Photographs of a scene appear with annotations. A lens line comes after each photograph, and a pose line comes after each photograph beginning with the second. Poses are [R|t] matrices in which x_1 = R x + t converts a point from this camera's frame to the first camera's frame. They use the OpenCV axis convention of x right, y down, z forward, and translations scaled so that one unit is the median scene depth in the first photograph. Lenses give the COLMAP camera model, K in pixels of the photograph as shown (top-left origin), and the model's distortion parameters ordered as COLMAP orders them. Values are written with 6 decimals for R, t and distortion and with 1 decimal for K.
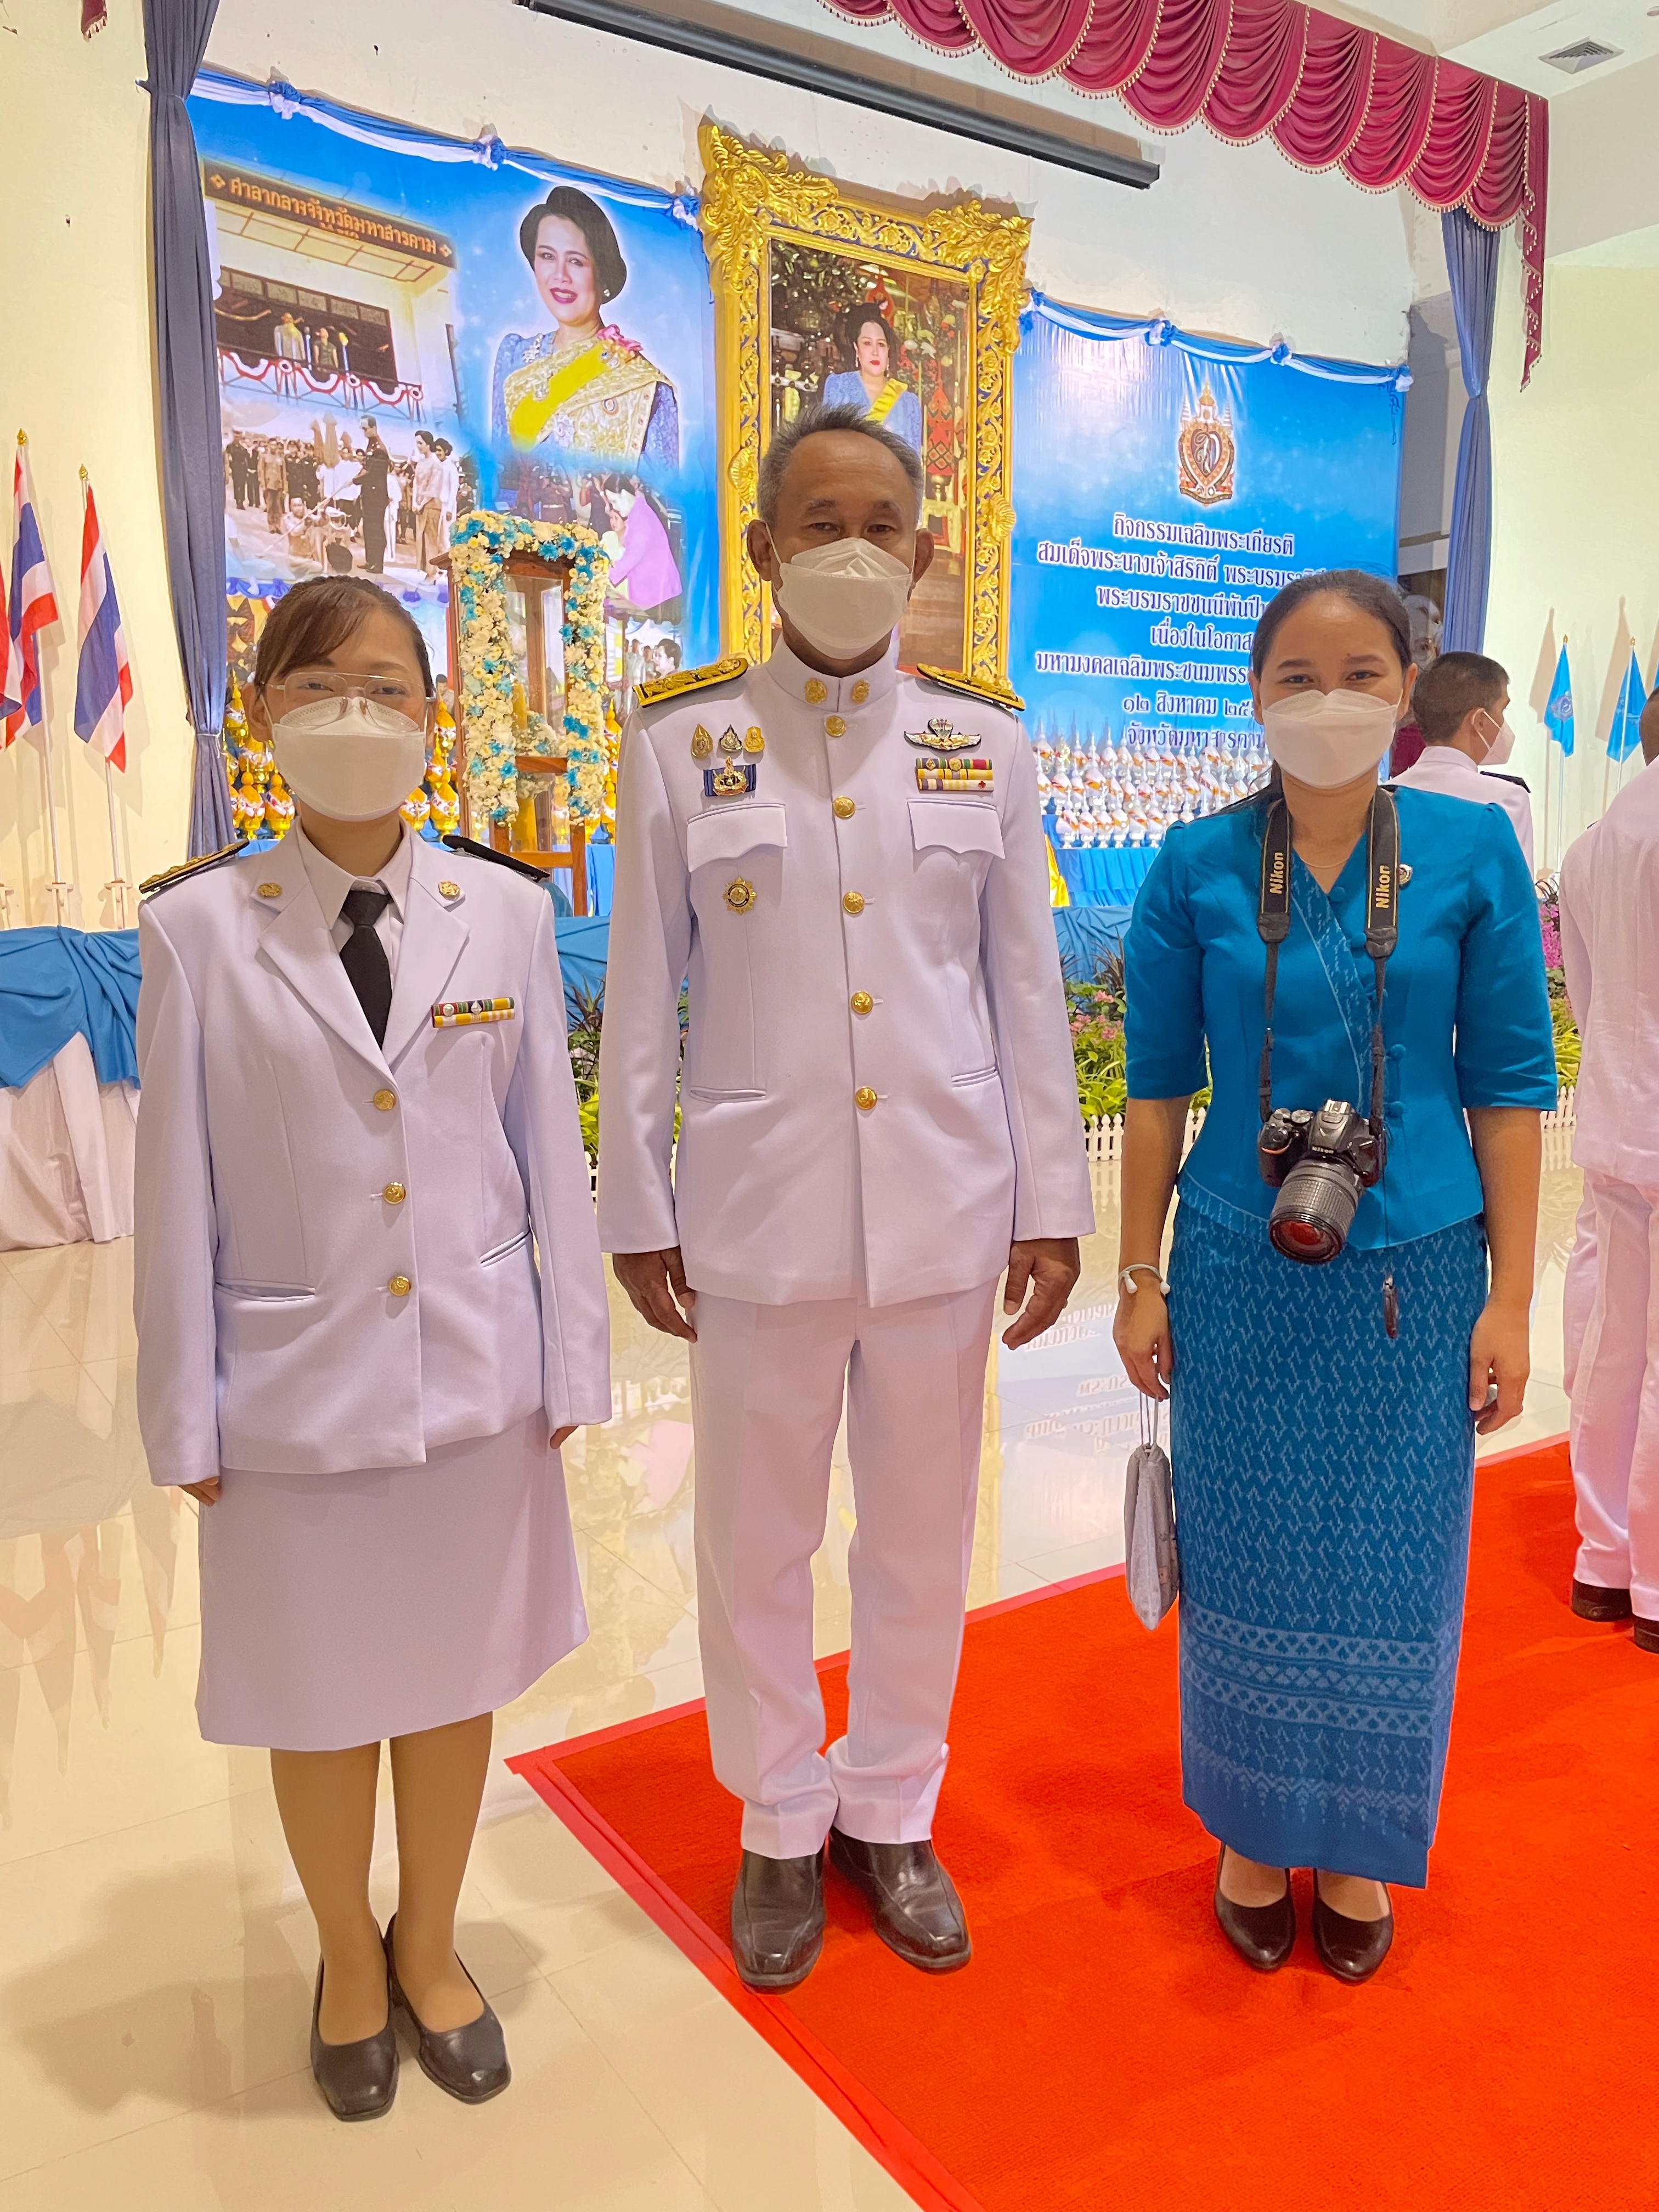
lens RADIAL K [[1672.4, 0, 846.9], [0, 1672.4, 1098.4], [0, 0, 1]] dist [0.085946, -0.112965]
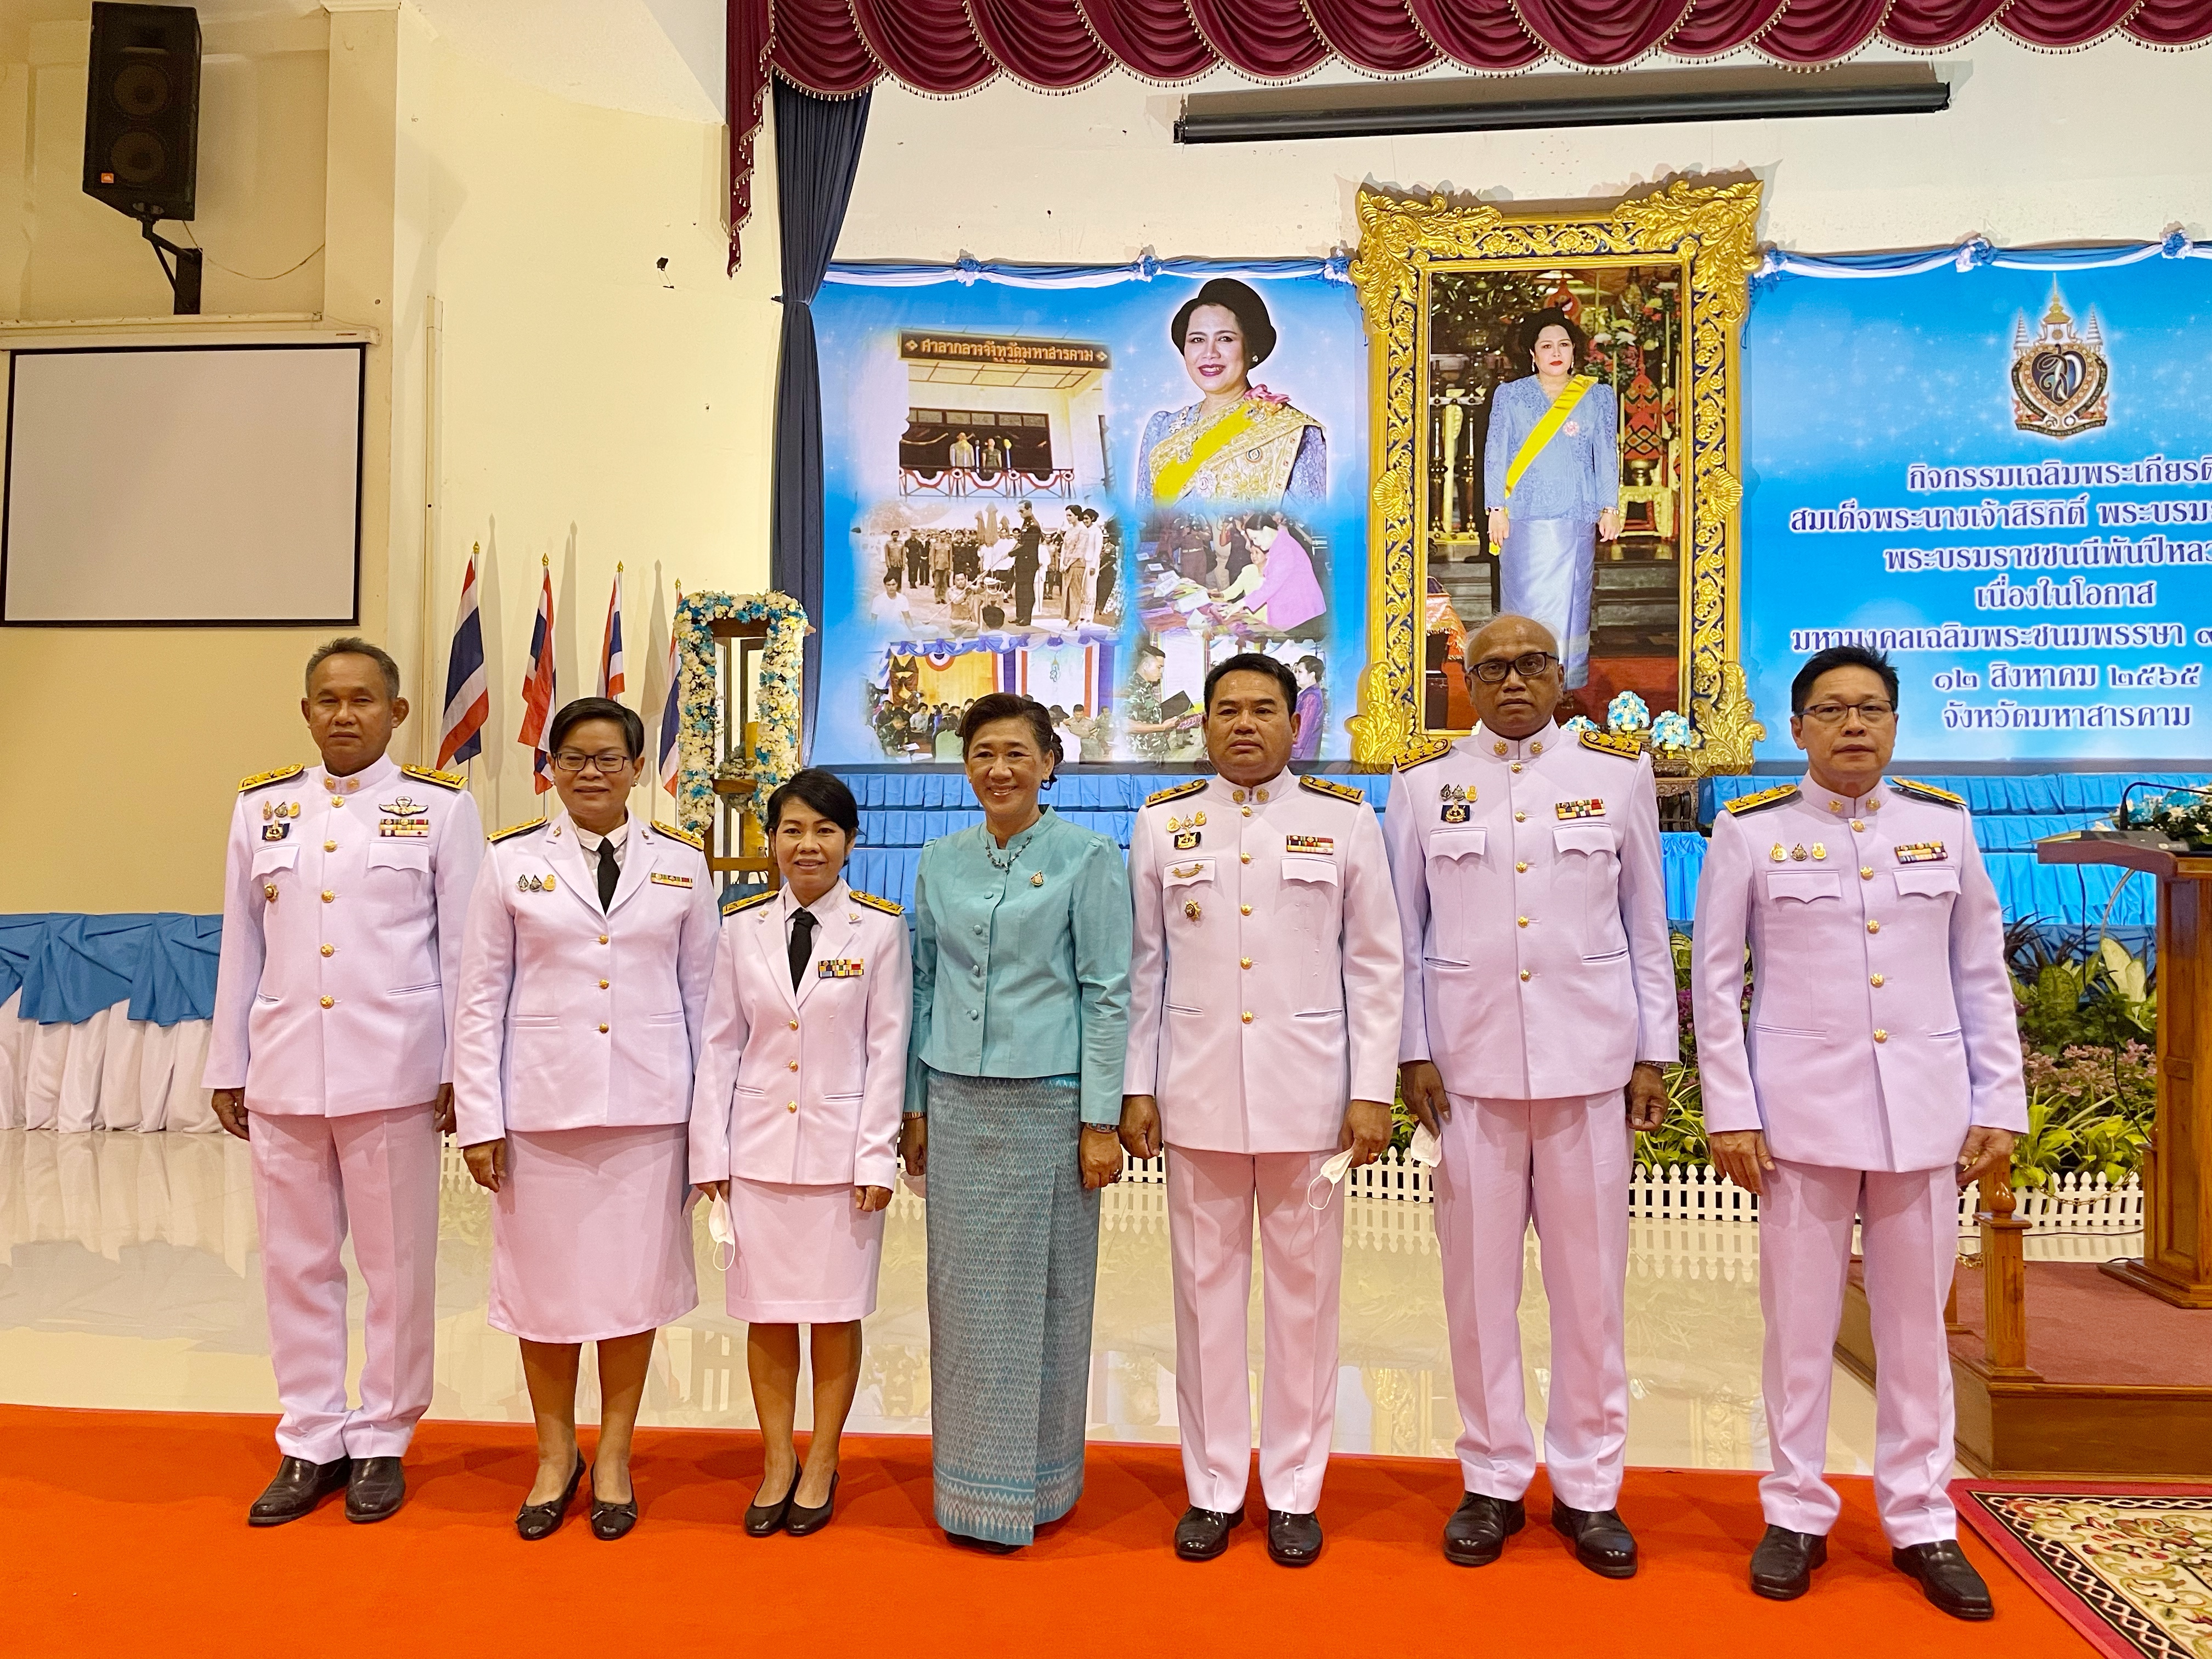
lens RADIAL K [[1672.4, 0, 1076.2], [0, 1672.4, 803.6], [0, 0, 1]] dist [0.085946, -0.112965]
pose [[0.773288, -0.019578, -0.633752, 0.446859], [-0.092506, 0.985345, -0.143313, -0.020659], [0.627270, 0.169448, 0.760144, 0.138555]]
